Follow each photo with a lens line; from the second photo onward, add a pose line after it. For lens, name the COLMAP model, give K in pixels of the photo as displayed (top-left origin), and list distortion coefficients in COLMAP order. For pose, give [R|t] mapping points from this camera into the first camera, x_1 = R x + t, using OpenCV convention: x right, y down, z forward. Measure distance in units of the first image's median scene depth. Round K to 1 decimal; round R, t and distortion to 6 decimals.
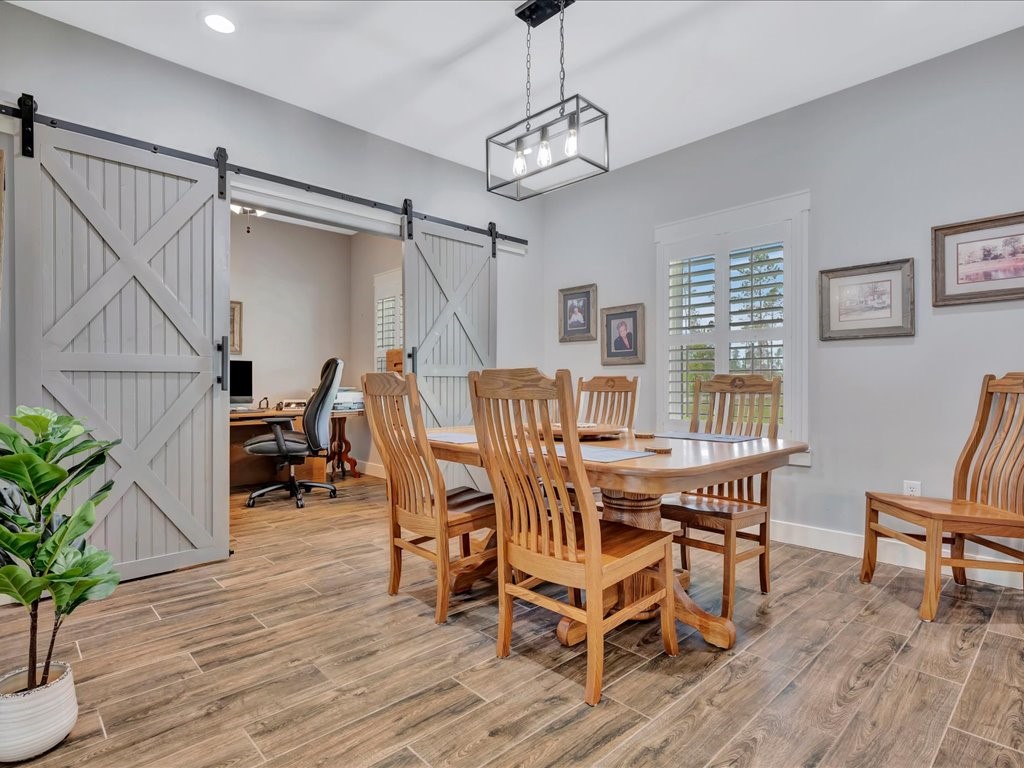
lens RADIAL K [[539.8, 0, 501.9], [0, 539.8, 383.3], [0, 0, 1]] dist [-0.000256, 0.002493]
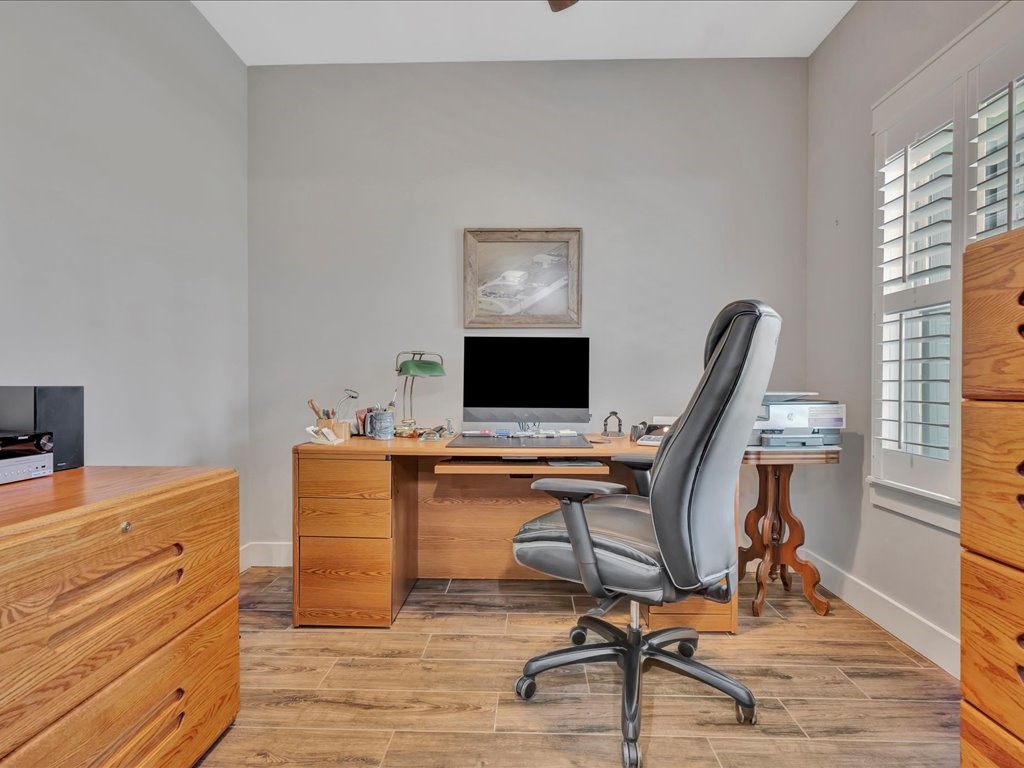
lens RADIAL K [[539.8, 0, 528.8], [0, 539.8, 400.1], [0, 0, 1]] dist [-0.000256, 0.002493]
pose [[0.720761, 0.011405, -0.693090, -0.177133], [-0.002703, 0.999903, 0.013643, 0.010567], [0.693179, -0.007960, 0.720722, 0.670613]]
